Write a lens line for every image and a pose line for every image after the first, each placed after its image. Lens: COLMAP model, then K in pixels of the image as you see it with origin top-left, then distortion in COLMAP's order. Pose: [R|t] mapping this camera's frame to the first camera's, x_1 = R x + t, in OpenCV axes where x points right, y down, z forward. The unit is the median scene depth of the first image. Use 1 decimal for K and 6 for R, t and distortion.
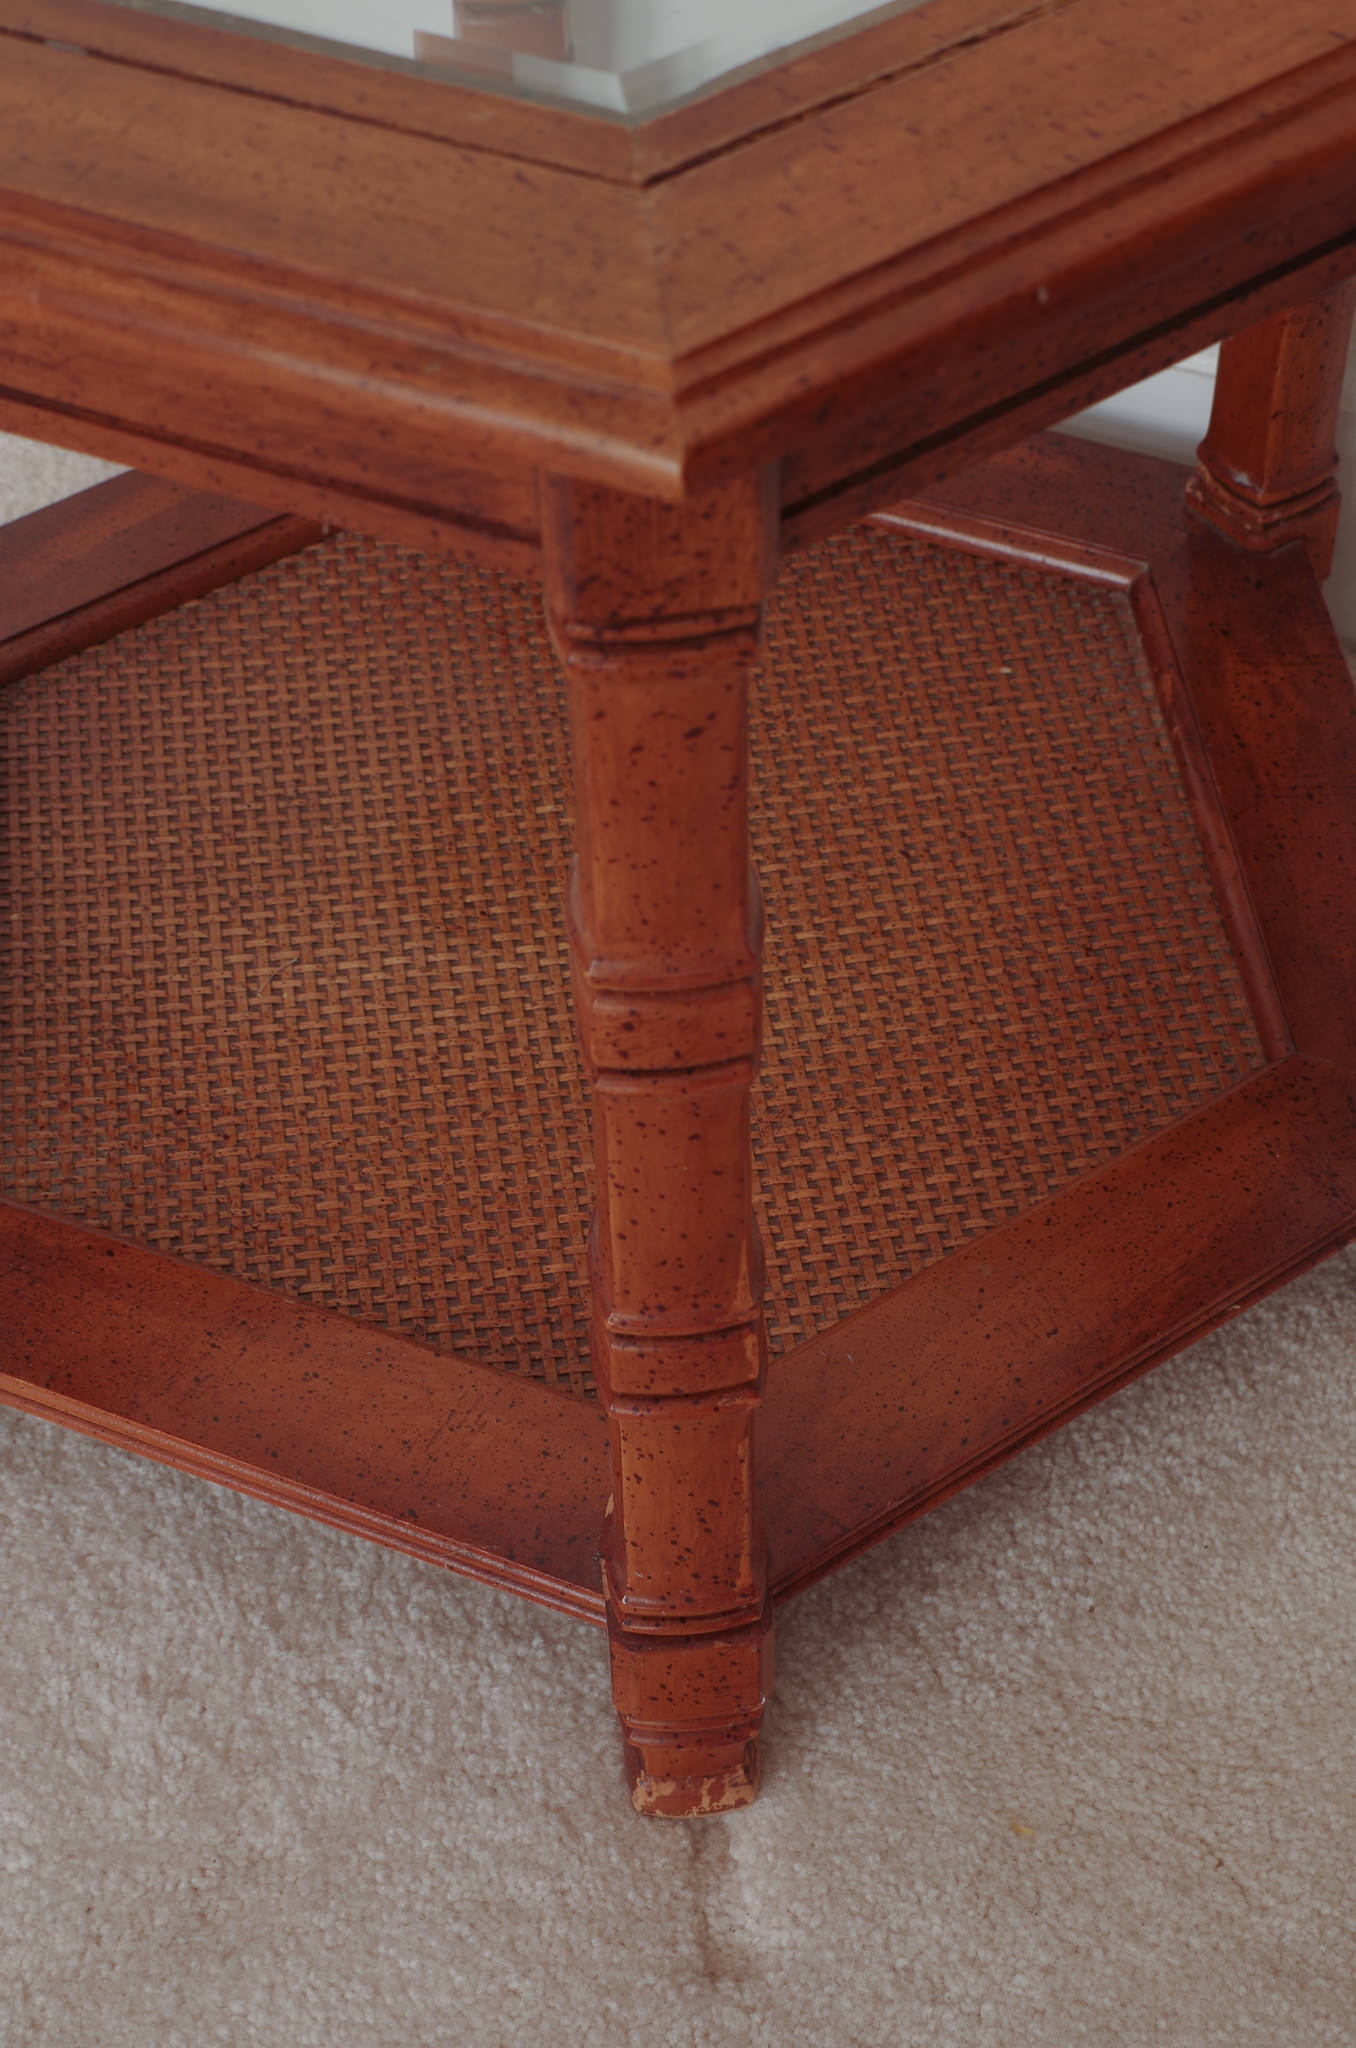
lens RADIAL K [[3472.4, 0, 668.0], [0, 3472.4, 1027.0], [0, 0, 1]] dist [0.094917, 0.135939]
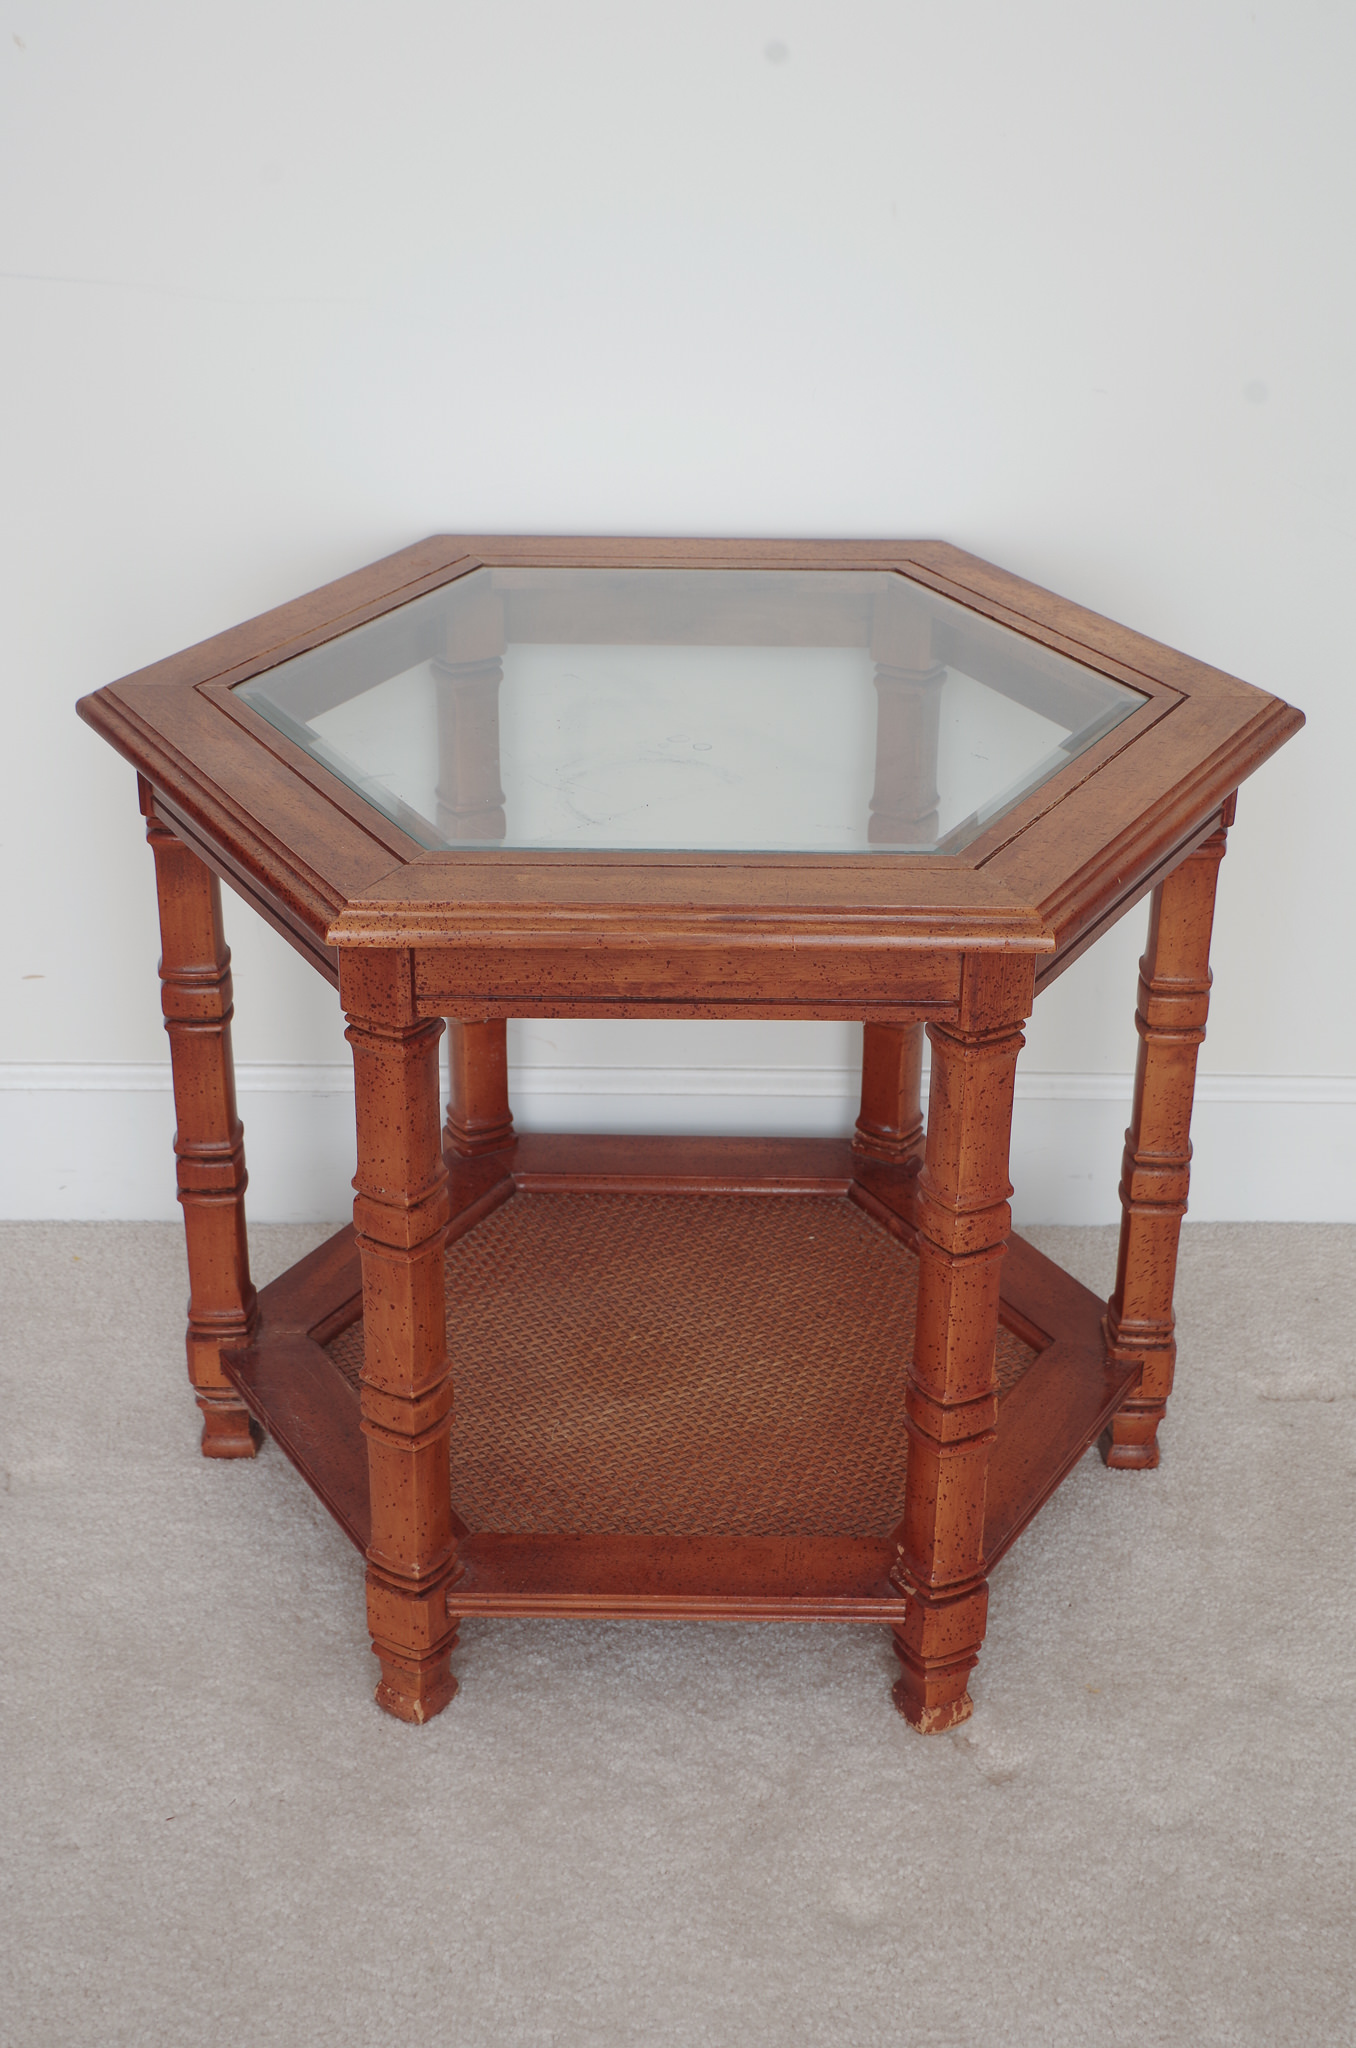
lens RADIAL K [[2976.1, 0, 678.0], [0, 2976.1, 1024.0], [0, 0, 1]] dist [0.035978, 0.067947]
pose [[0.912362, -0.154197, 0.379235, -0.724756], [0.276434, 0.915319, -0.292875, 0.316787], [-0.301960, 0.372042, 0.877727, -0.606384]]
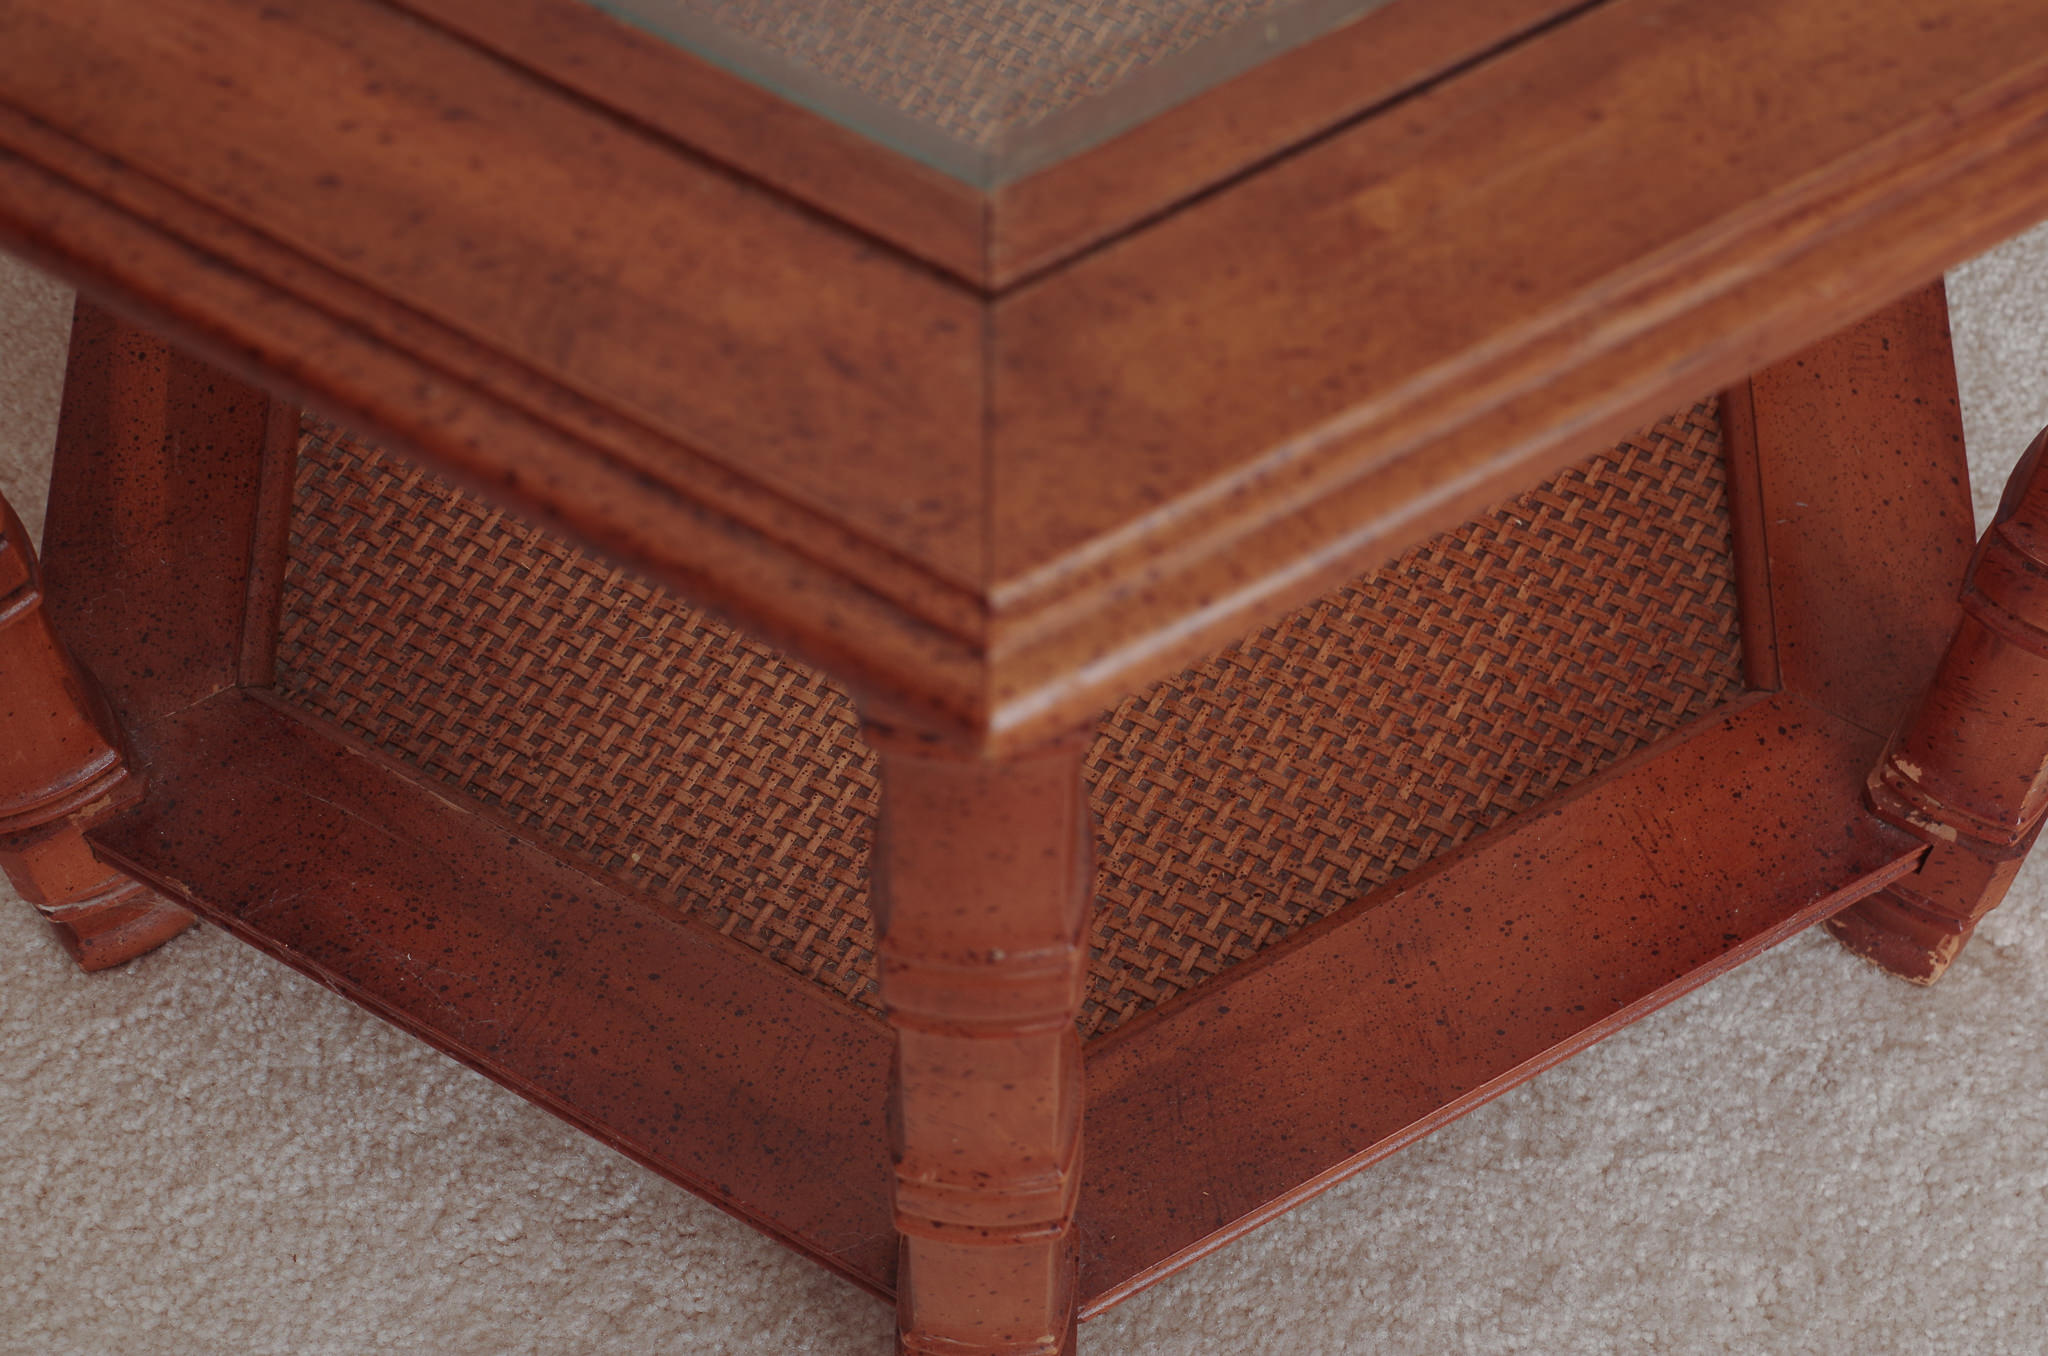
lens RADIAL K [[3908.8, 0, 1033.2], [0, 3908.8, 671.3], [0, 0, 1]] dist [0.226505, -0.261143]
pose [[0.583795, -0.706636, 0.399811, -0.544640], [0.581940, 0.707575, 0.400853, -0.436269], [-0.566153, -0.001350, 0.824299, 0.224549]]
